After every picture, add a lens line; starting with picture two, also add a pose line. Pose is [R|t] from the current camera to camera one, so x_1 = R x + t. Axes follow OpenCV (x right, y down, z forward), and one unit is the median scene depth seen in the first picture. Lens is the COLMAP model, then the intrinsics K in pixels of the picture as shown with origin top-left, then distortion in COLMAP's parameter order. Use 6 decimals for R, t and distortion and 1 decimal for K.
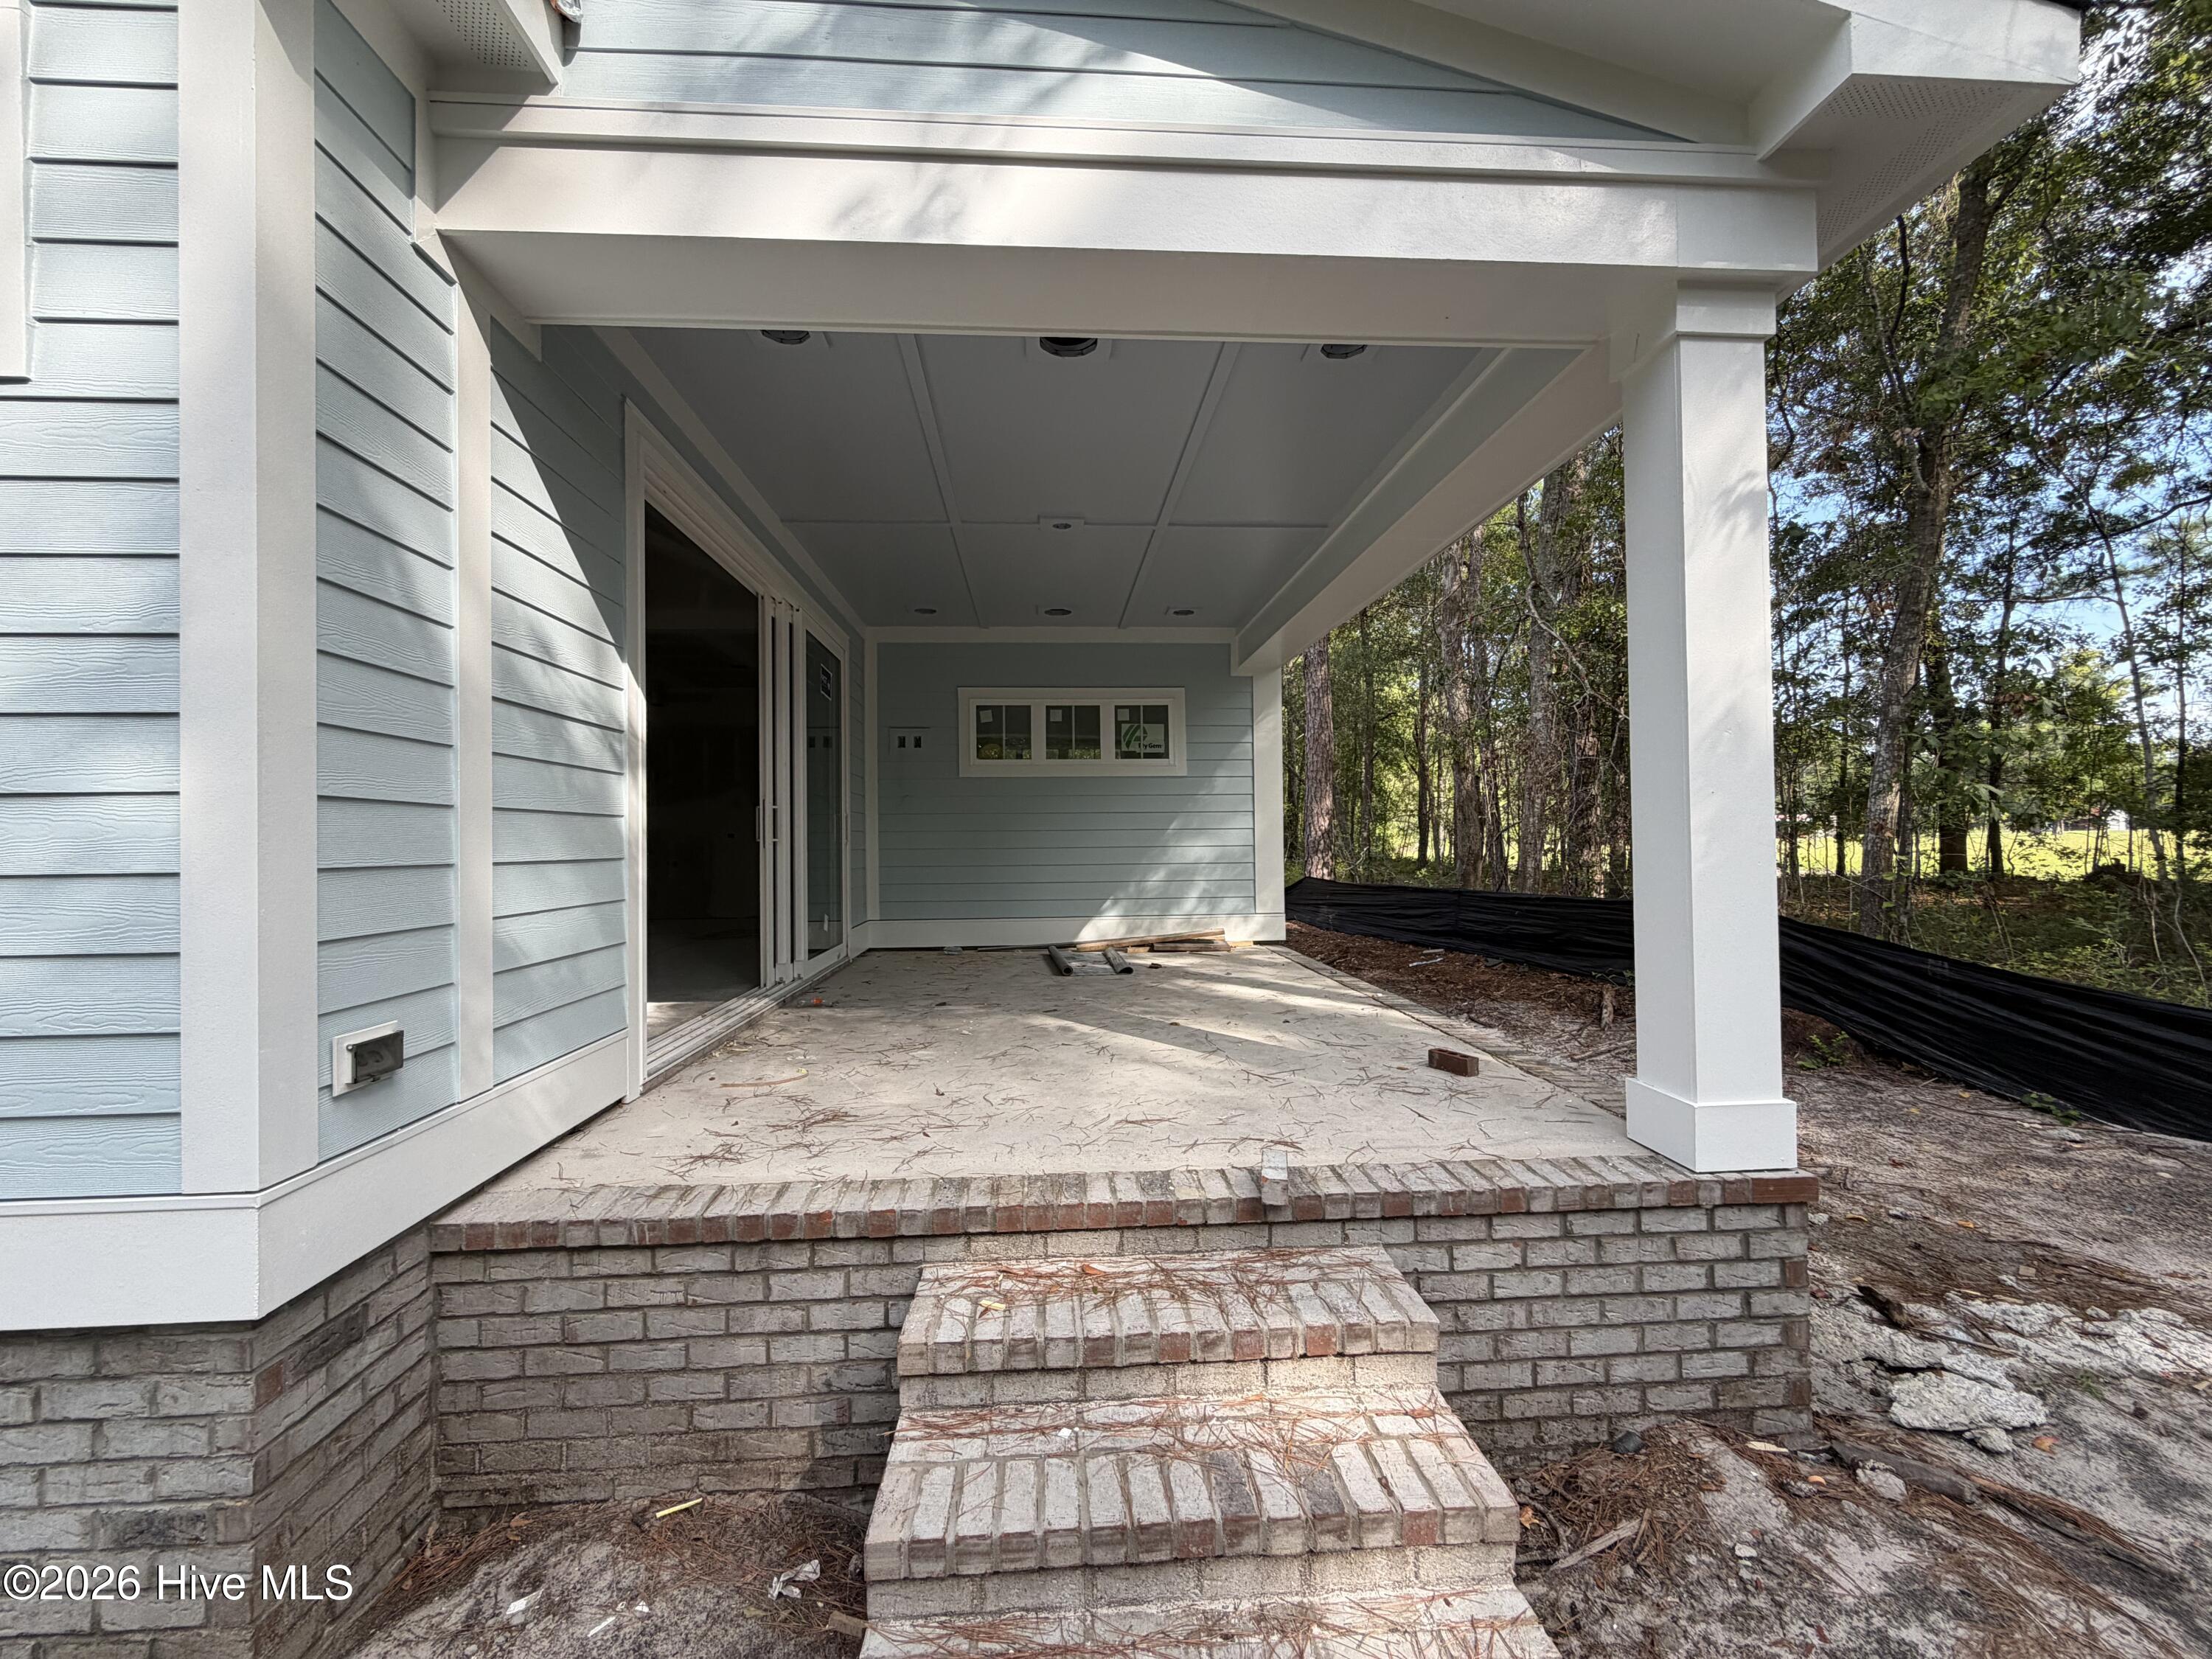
lens RADIAL K [[887.4, 0, 1100.5], [0, 887.4, 831.9], [0, 0, 1]] dist [-0.000486, 0.000371]
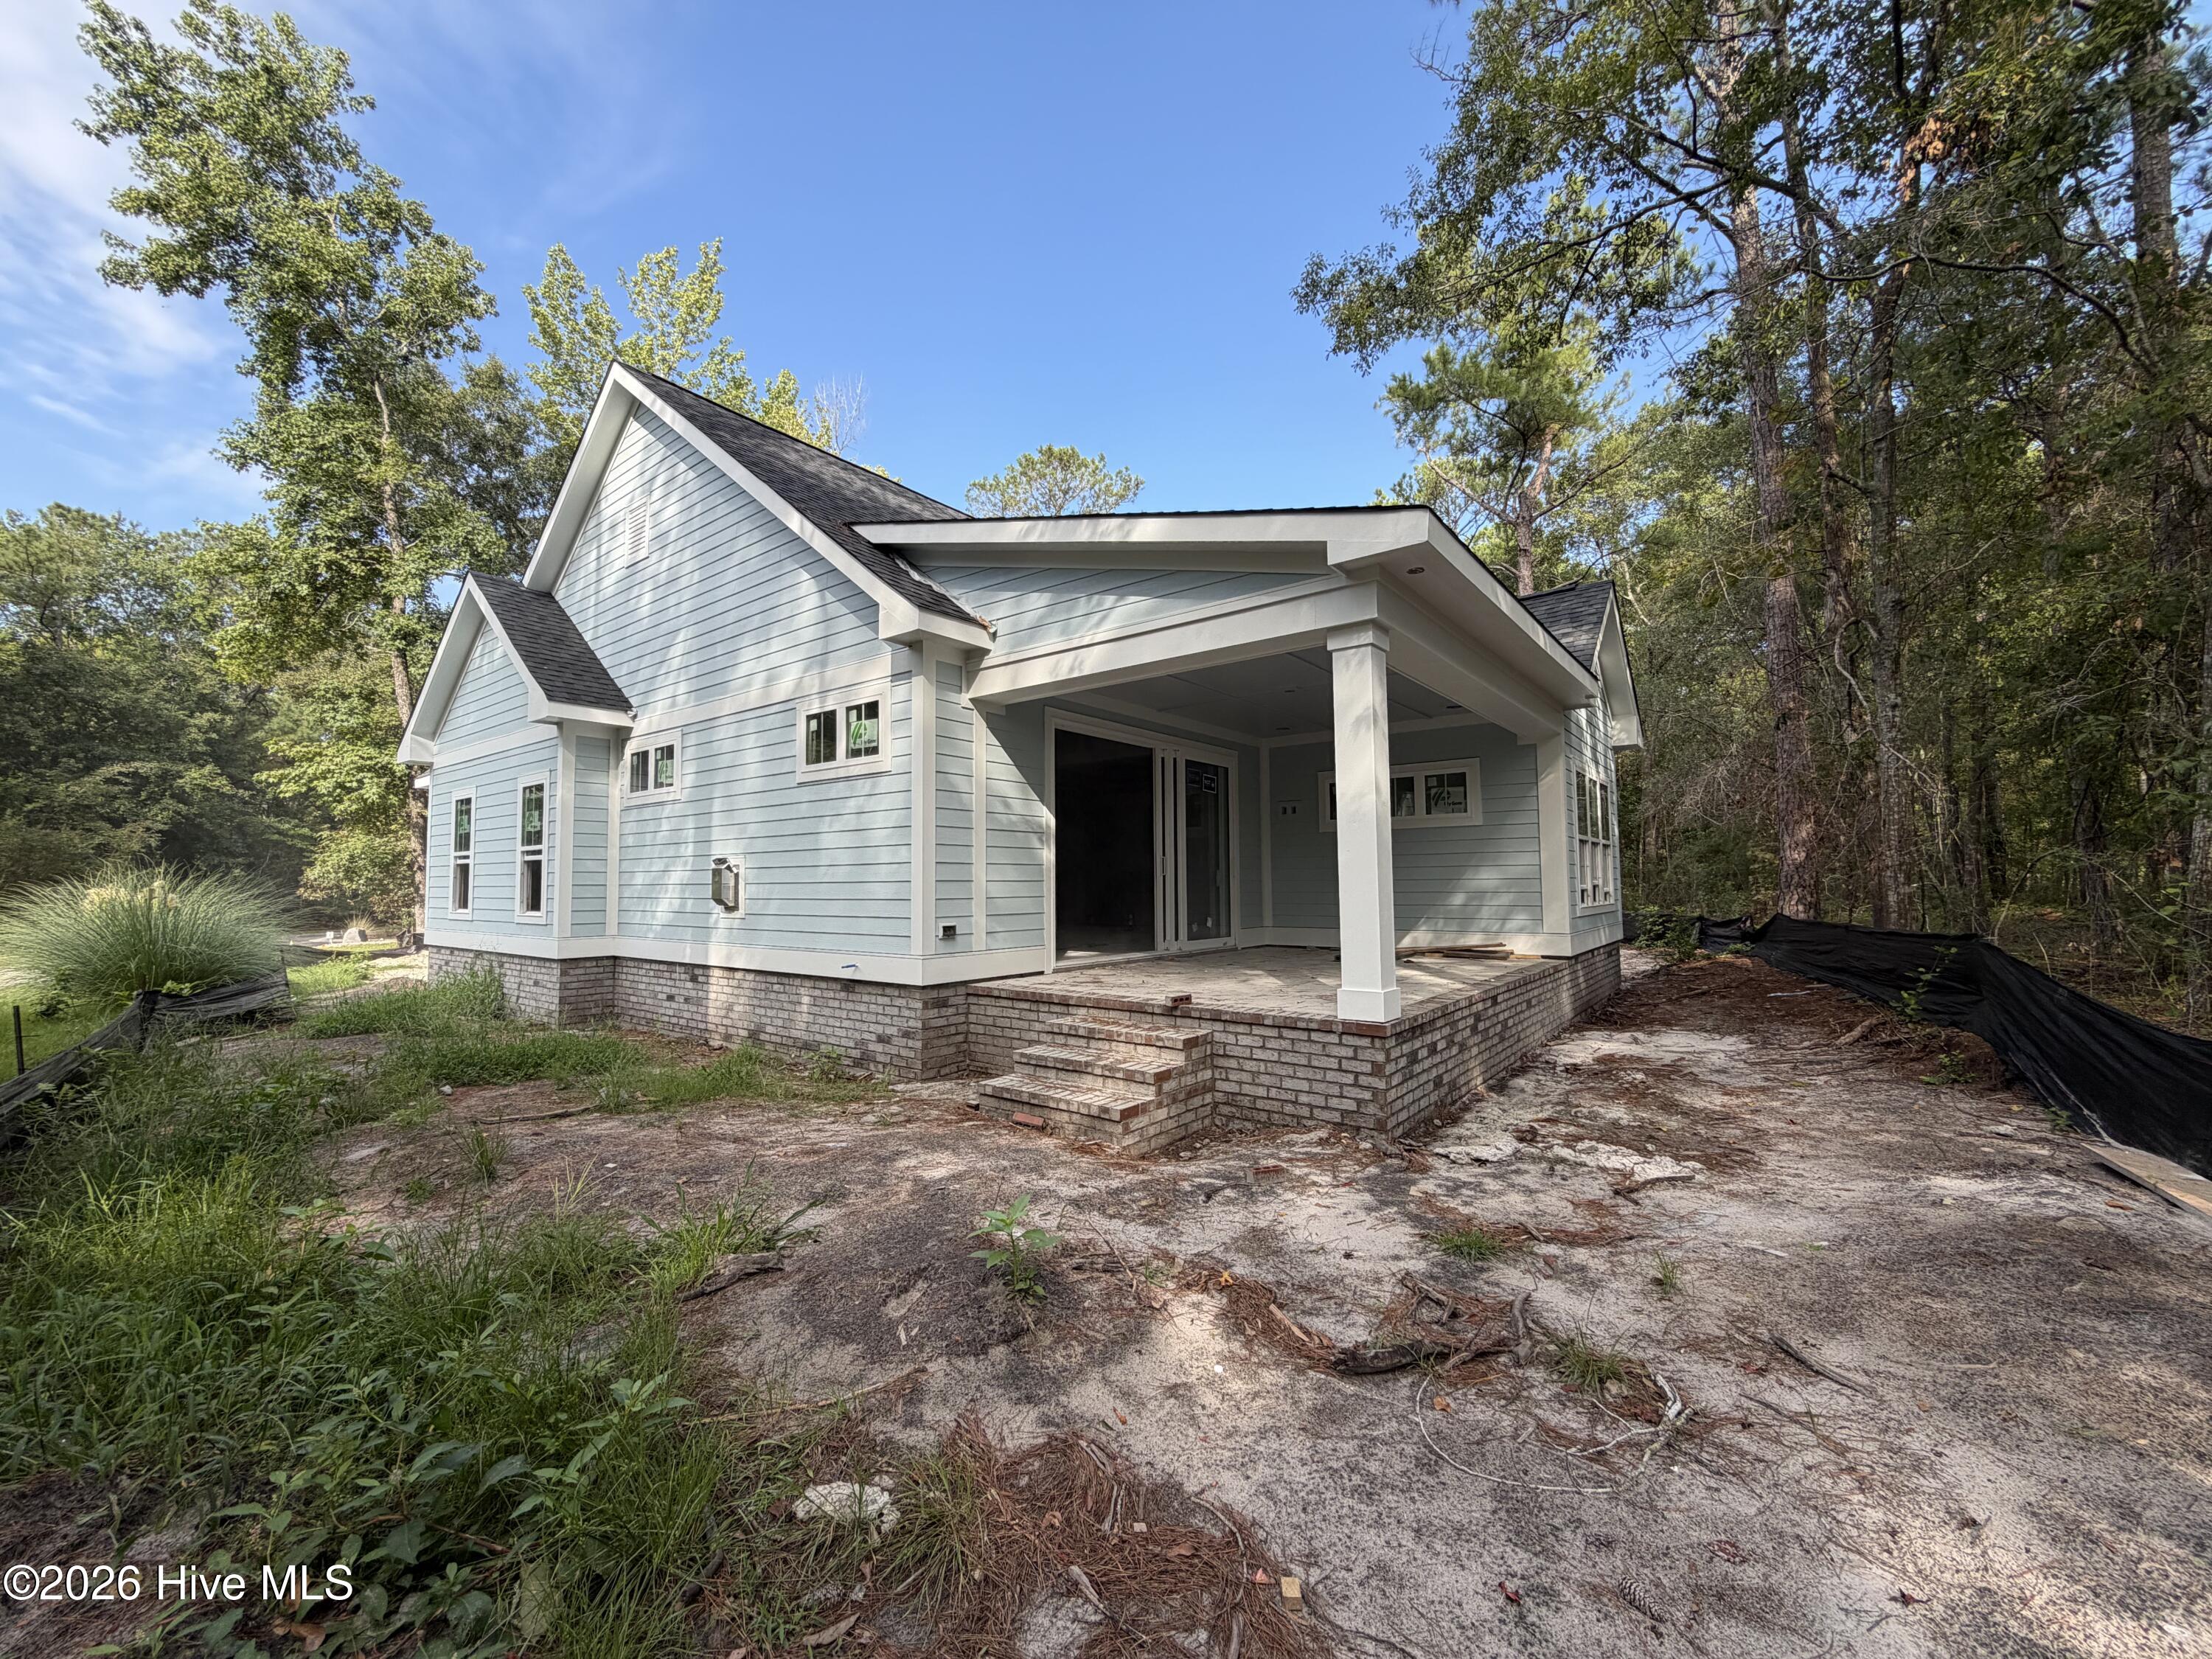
lens RADIAL K [[887.4, 0, 1104.1], [0, 887.4, 830.1], [0, 0, 1]] dist [-0.000486, 0.000371]
pose [[0.744942, -0.036377, -0.666137, 1.780542], [0.007804, 0.998919, -0.045823, 0.002196], [0.667084, 0.028937, 0.744421, -1.115835]]
